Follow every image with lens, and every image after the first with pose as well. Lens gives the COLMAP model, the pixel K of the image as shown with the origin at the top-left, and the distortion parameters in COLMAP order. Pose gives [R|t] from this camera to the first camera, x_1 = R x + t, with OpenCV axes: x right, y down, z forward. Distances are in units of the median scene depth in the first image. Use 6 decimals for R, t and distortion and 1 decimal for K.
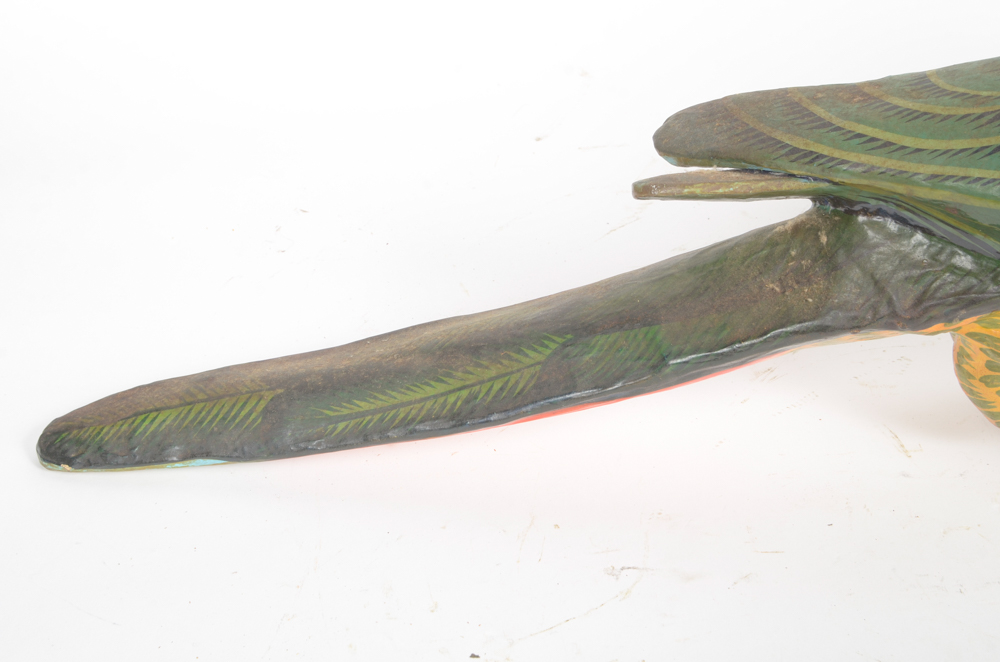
lens RADIAL K [[1442.0, 0, 500.0], [0, 1442.0, 331.0], [0, 0, 1]] dist [-0.006571, 0.136686]
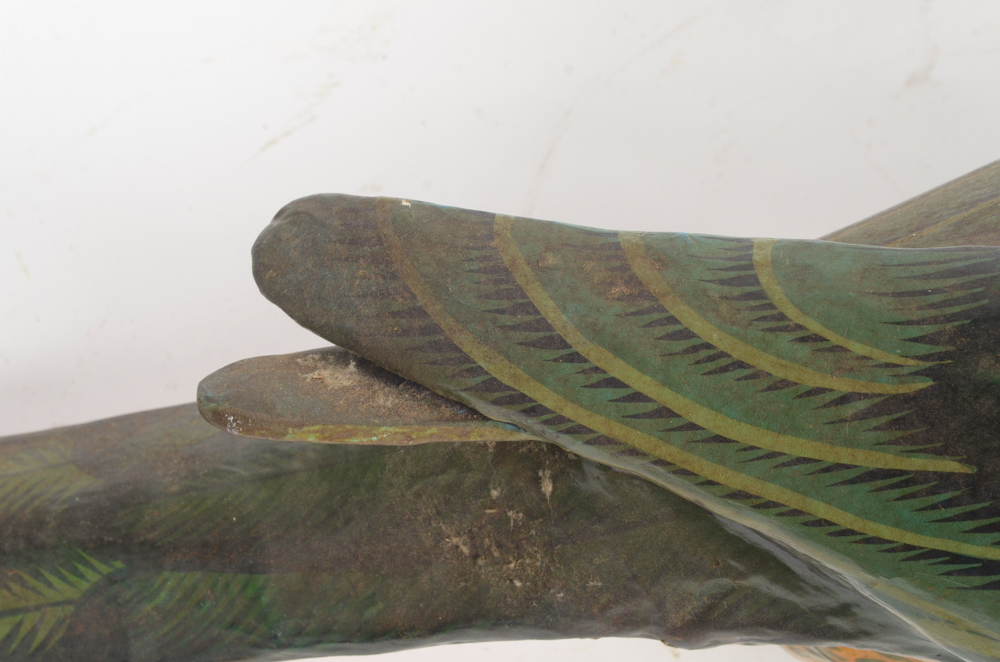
lens RADIAL K [[1442.0, 0, 500.0], [0, 1442.0, 331.0], [0, 0, 1]] dist [-0.006571, 0.136686]
pose [[0.993275, -0.008001, 0.115504, 0.142215], [-0.038057, 0.919616, 0.390971, -0.335356], [-0.109348, -0.392737, 0.913127, 0.515491]]
